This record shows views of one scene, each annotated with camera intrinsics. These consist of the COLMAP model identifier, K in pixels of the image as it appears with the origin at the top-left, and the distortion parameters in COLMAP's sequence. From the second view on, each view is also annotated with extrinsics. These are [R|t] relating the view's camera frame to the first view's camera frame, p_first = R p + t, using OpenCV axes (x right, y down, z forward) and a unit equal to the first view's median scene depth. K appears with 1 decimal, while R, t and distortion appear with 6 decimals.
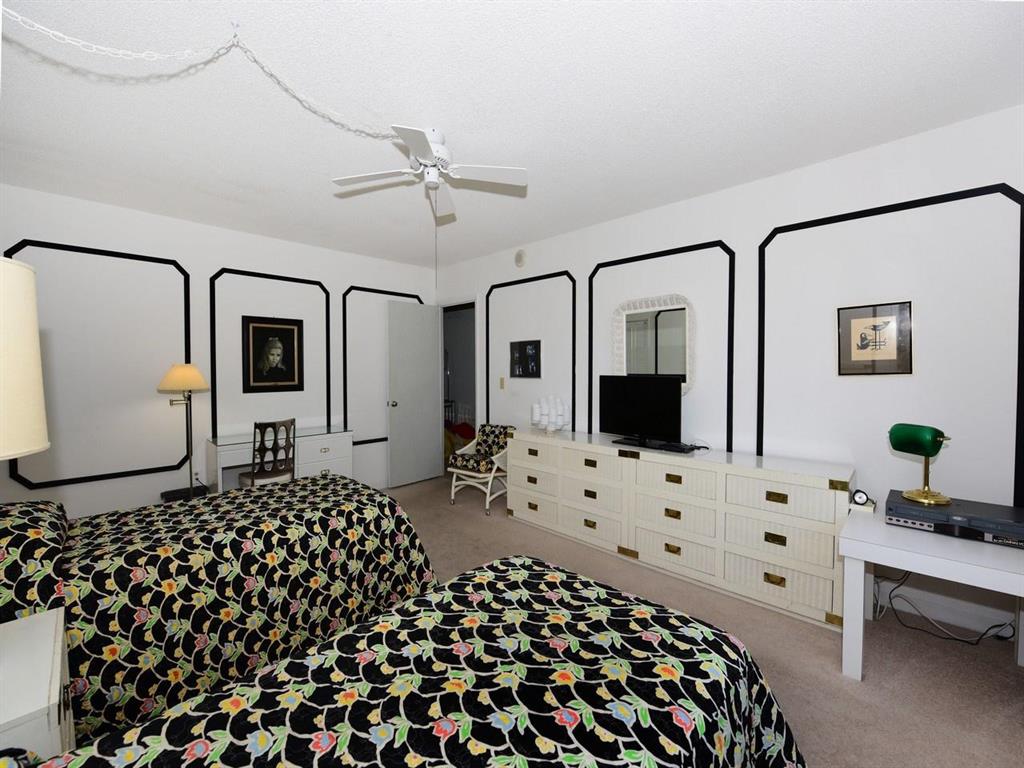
lens RADIAL K [[456.3, 0, 486.0], [0, 456.3, 377.7], [0, 0, 1]] dist [-0.000336, -0.000158]
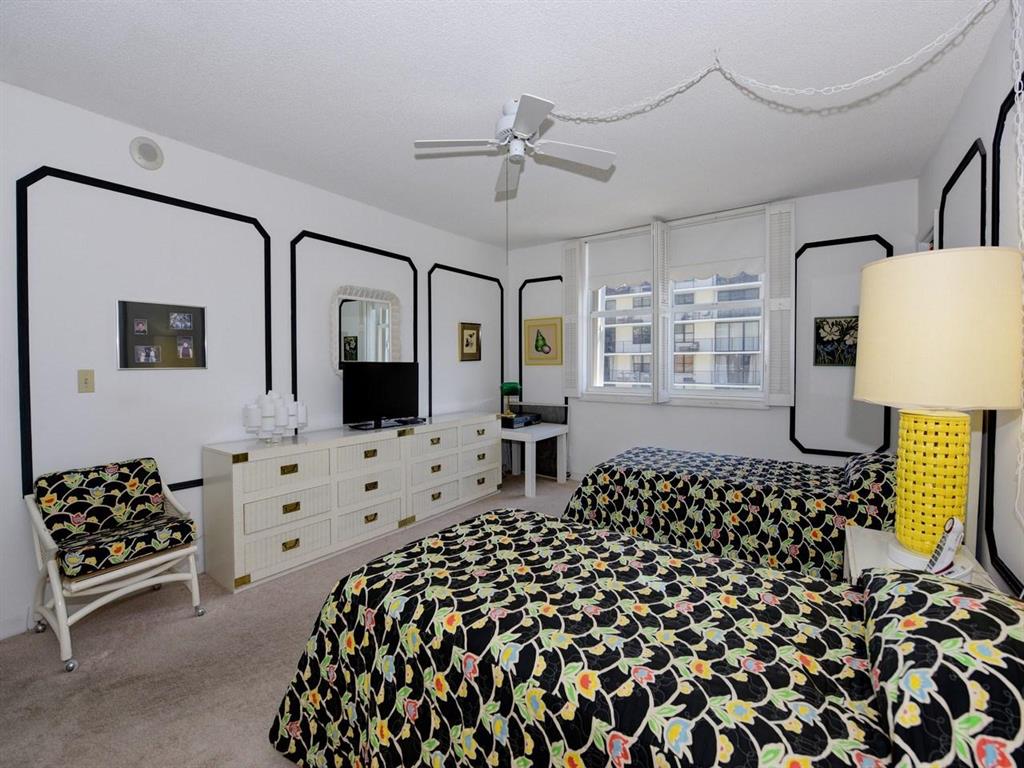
lens RADIAL K [[445.5, 0, 510.1], [0, 445.5, 378.5], [0, 0, 1]] dist [0.000309, 0.000106]
pose [[-0.202551, -0.024525, 0.978965, -1.086695], [0.021881, 0.999323, 0.029562, 0.022009], [-0.979027, 0.027409, -0.201878, 1.219704]]
